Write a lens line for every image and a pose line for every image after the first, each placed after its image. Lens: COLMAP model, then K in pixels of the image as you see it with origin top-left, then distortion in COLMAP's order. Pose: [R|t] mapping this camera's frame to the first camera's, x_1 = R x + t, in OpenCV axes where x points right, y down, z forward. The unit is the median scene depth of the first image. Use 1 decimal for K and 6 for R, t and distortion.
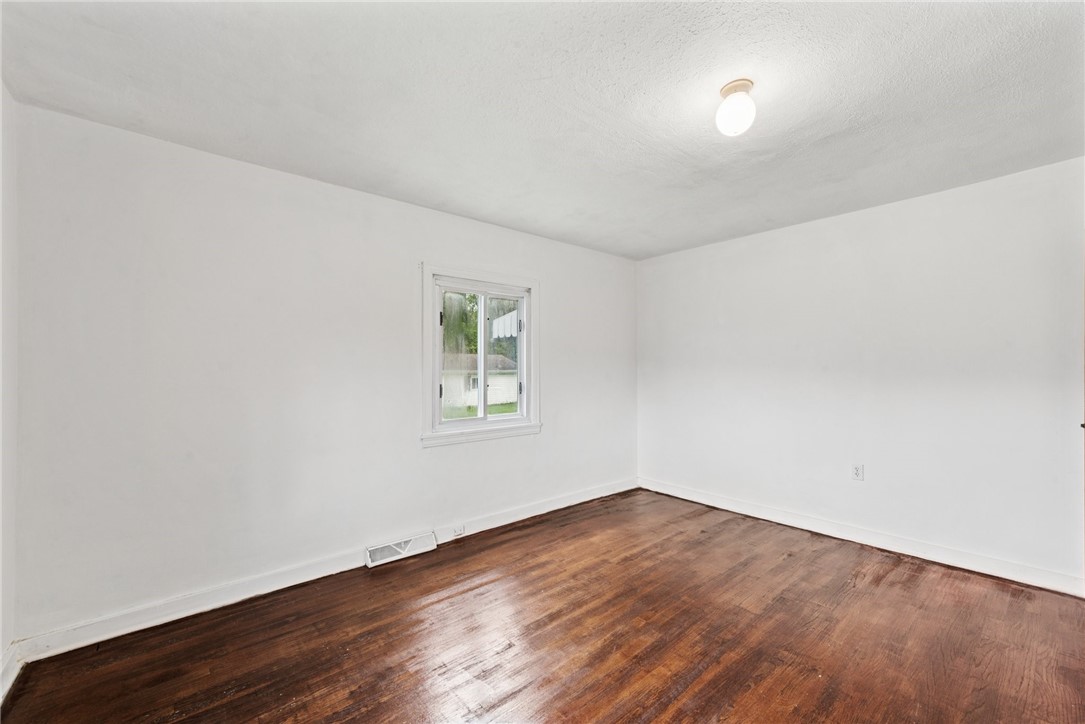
lens RADIAL K [[441.0, 0, 546.3], [0, 441.0, 366.4], [0, 0, 1]] dist [0.017074, -0.002245]
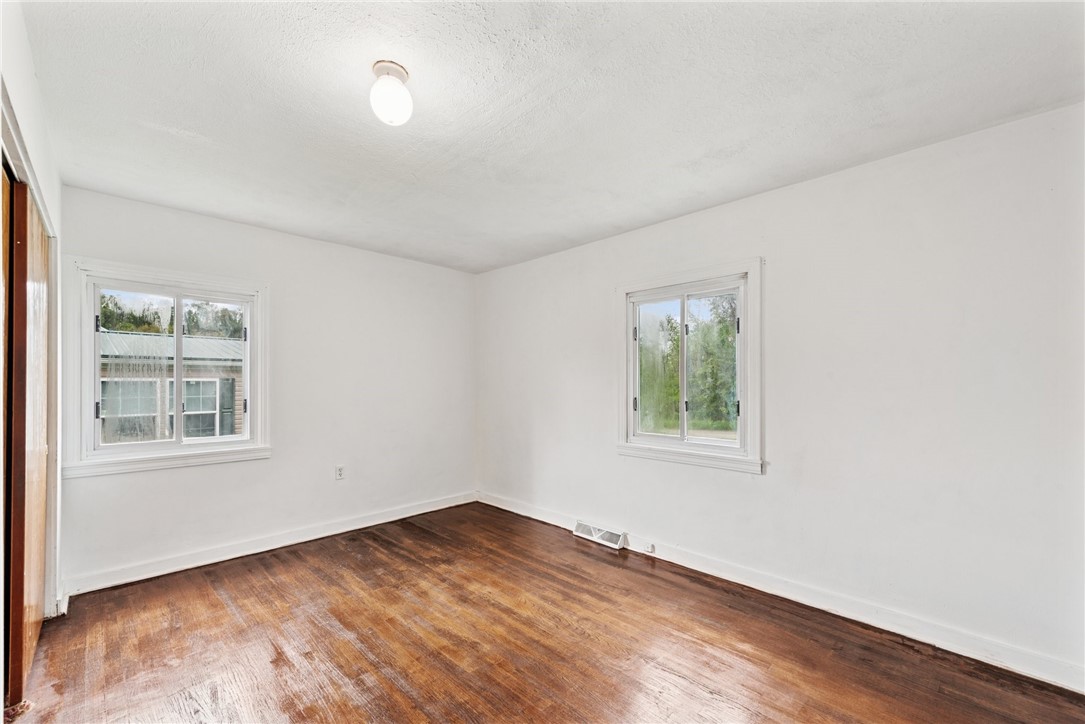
lens RADIAL K [[441.0, 0, 545.4], [0, 441.0, 384.8], [0, 0, 1]] dist [0.017074, -0.002245]
pose [[0.076812, 0.006550, -0.997024, 0.842059], [0.005065, 0.999963, 0.006959, 0.002805], [0.997033, -0.005584, 0.076776, 0.774576]]
